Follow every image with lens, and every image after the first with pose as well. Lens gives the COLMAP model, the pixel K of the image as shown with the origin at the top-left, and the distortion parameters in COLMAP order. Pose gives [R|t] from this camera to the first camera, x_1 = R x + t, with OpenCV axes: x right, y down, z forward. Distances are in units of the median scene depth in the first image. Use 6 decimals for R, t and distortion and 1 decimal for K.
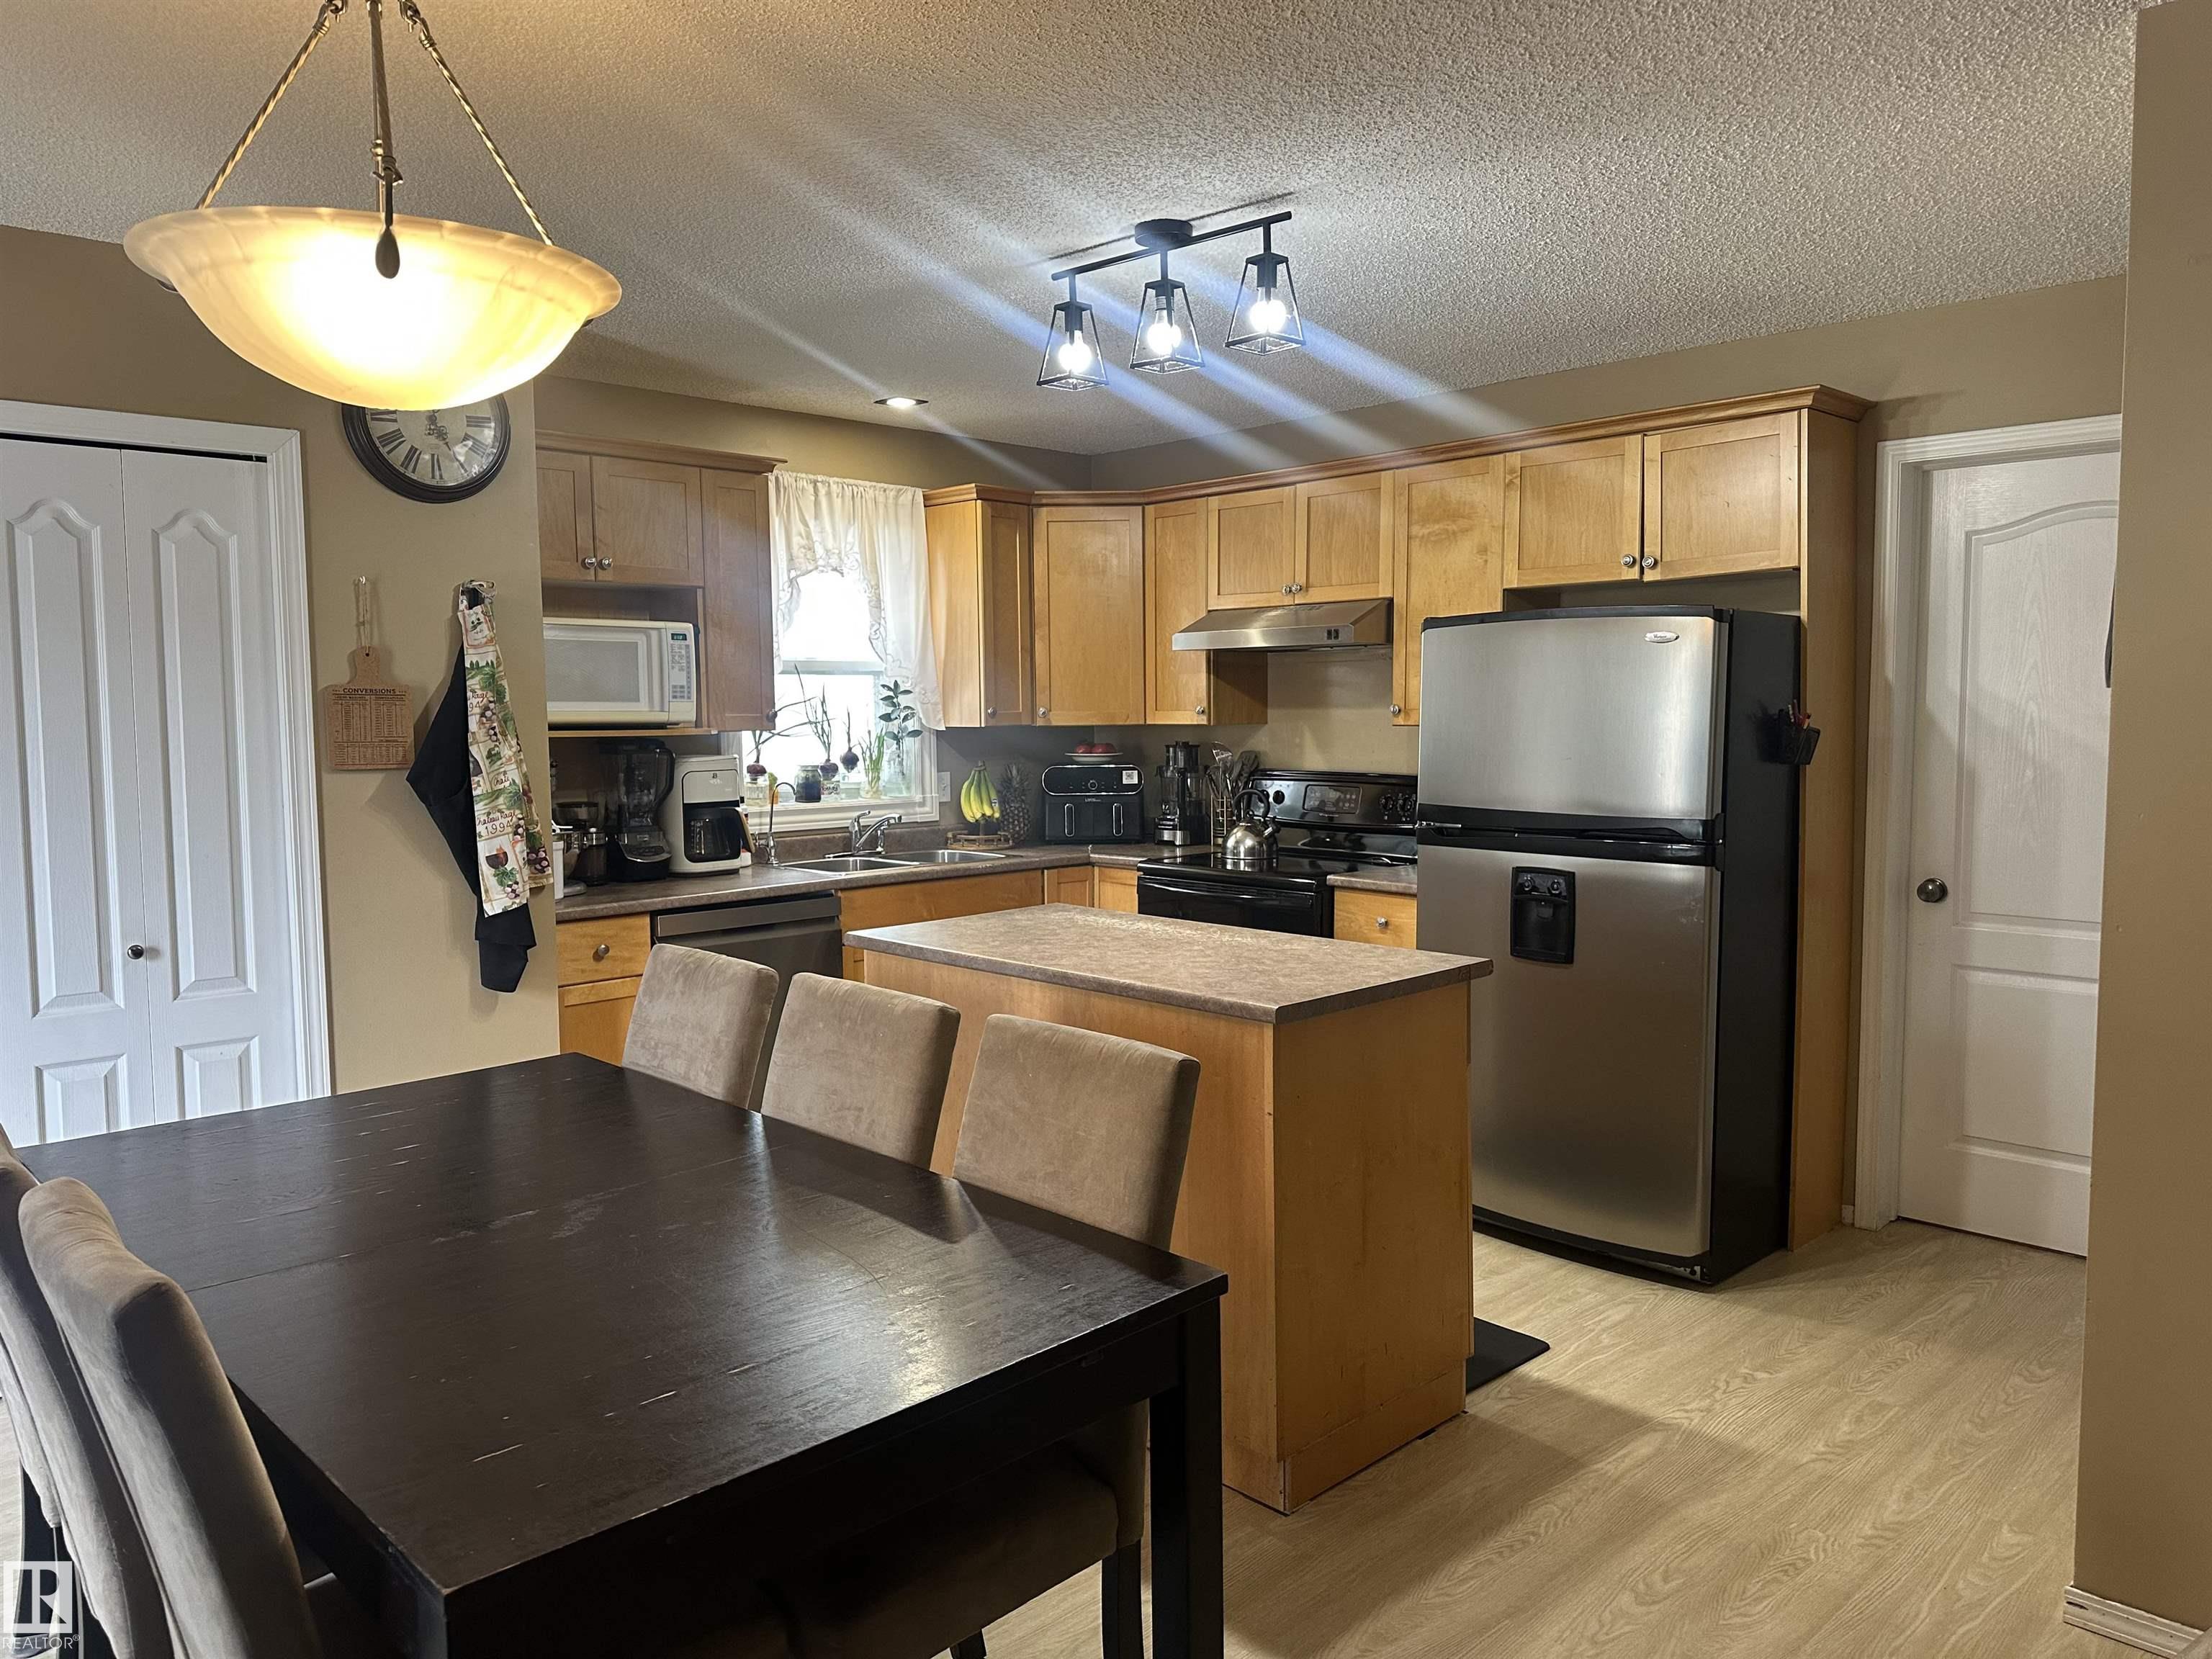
lens RADIAL K [[1504.3, 0, 1091.4], [0, 1504.3, 834.7], [0, 0, 1]] dist [0.002008, -0.003423]
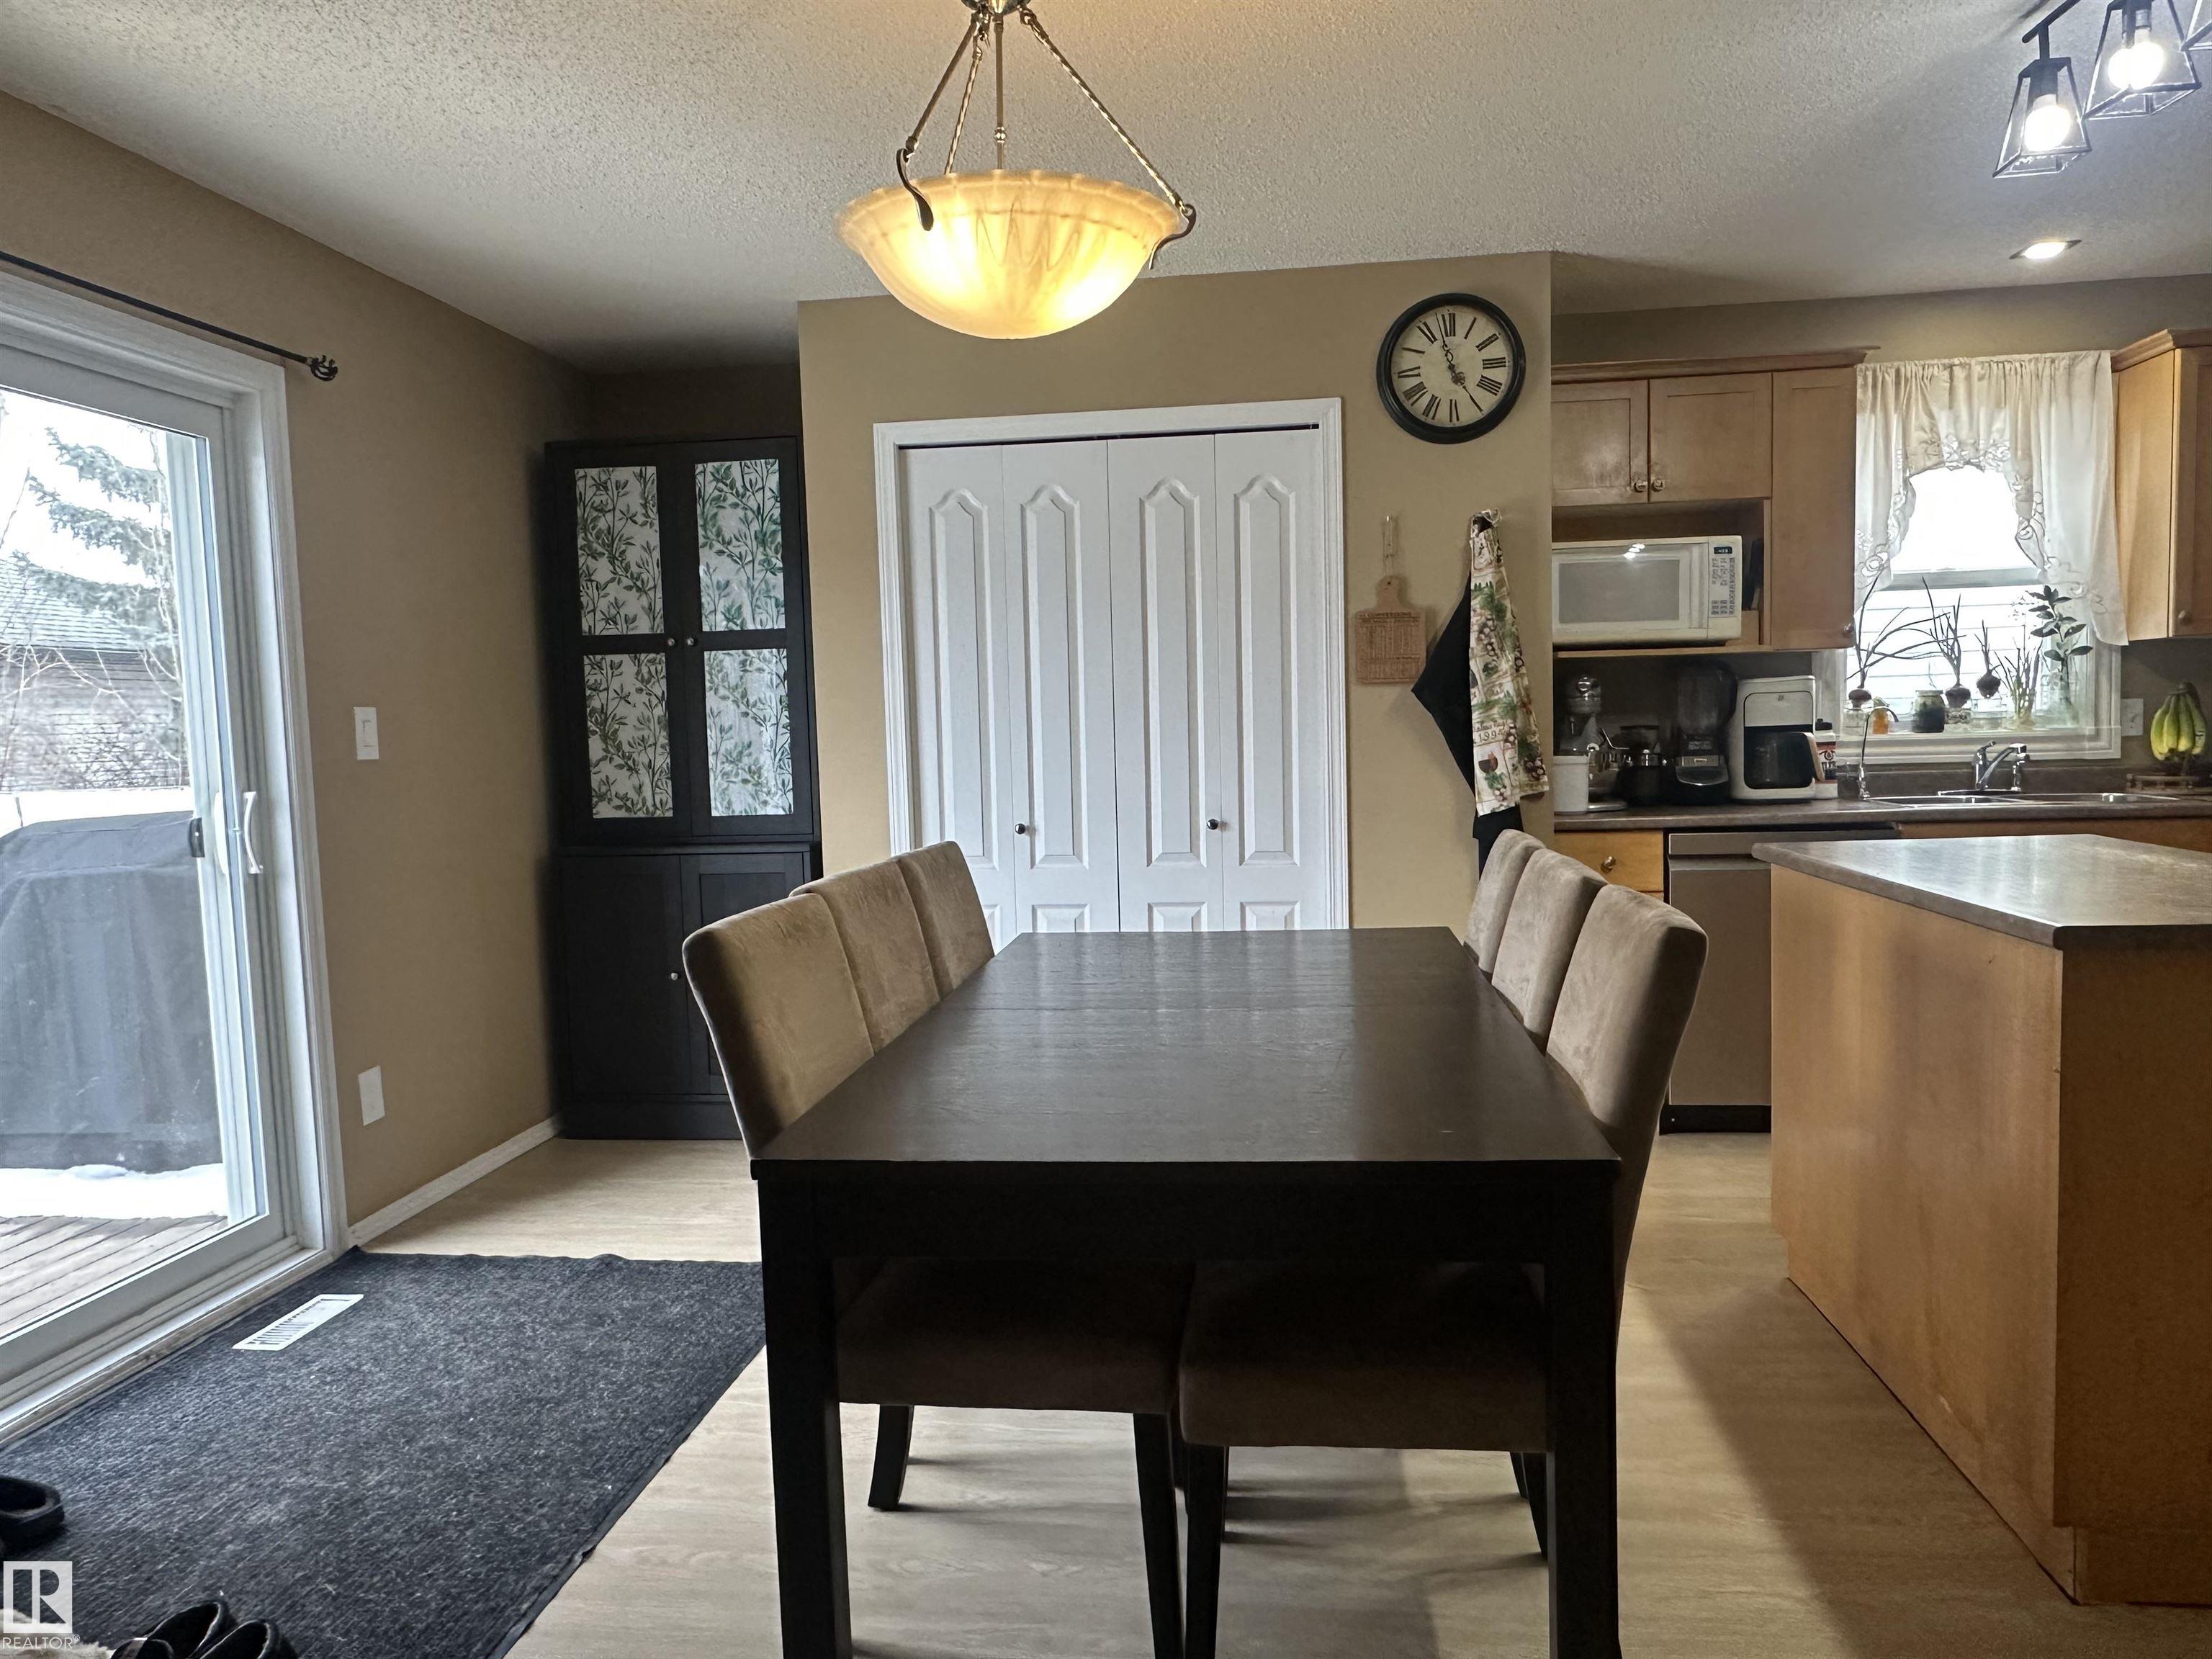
lens RADIAL K [[1504.3, 0, 1118.9], [0, 1504.3, 832.7], [0, 0, 1]] dist [0.002008, -0.003423]
pose [[0.641467, 0.048676, -0.765605, 0.257042], [-0.041753, 0.998721, 0.028515, 0.043907], [0.766013, 0.013675, 0.642679, 0.093771]]
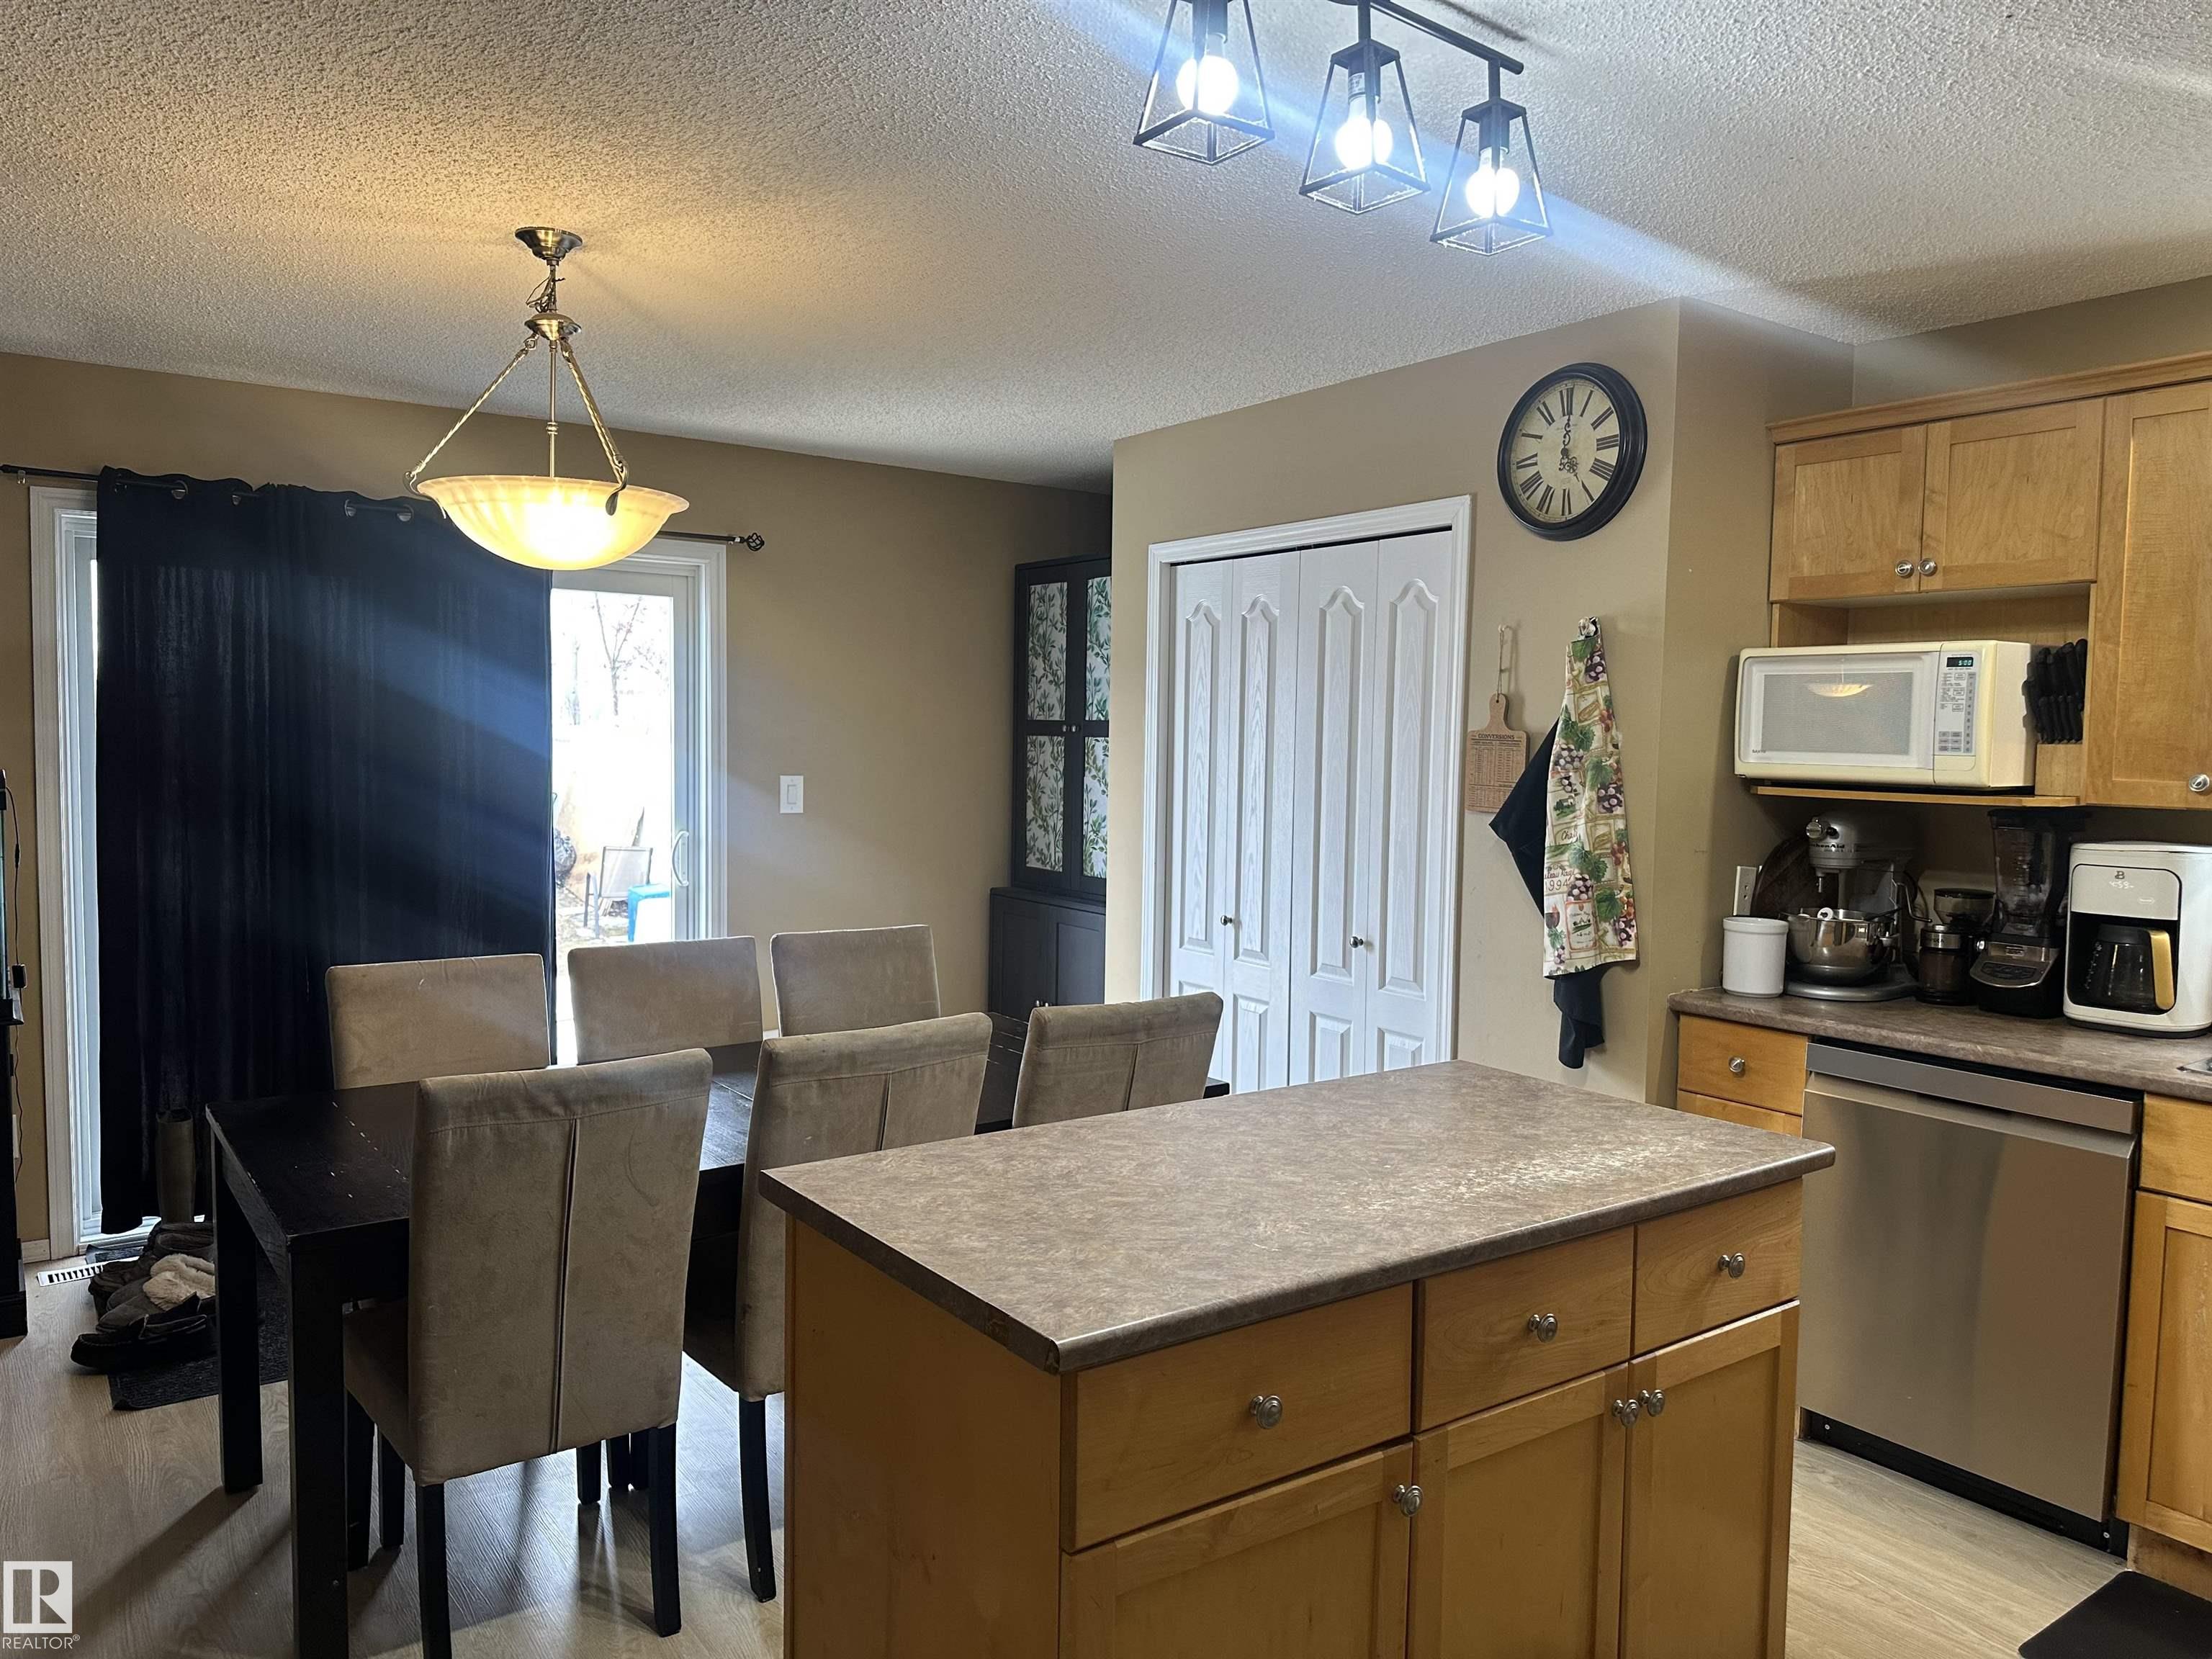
lens RADIAL K [[1504.3, 0, 1082.1], [0, 1504.3, 871.5], [0, 0, 1]] dist [0.002008, -0.003423]
pose [[-0.142326, 0.097248, -0.985031, 0.534495], [-0.098757, 0.988801, 0.111889, -0.083820], [0.984881, 0.113203, -0.131128, 0.799158]]
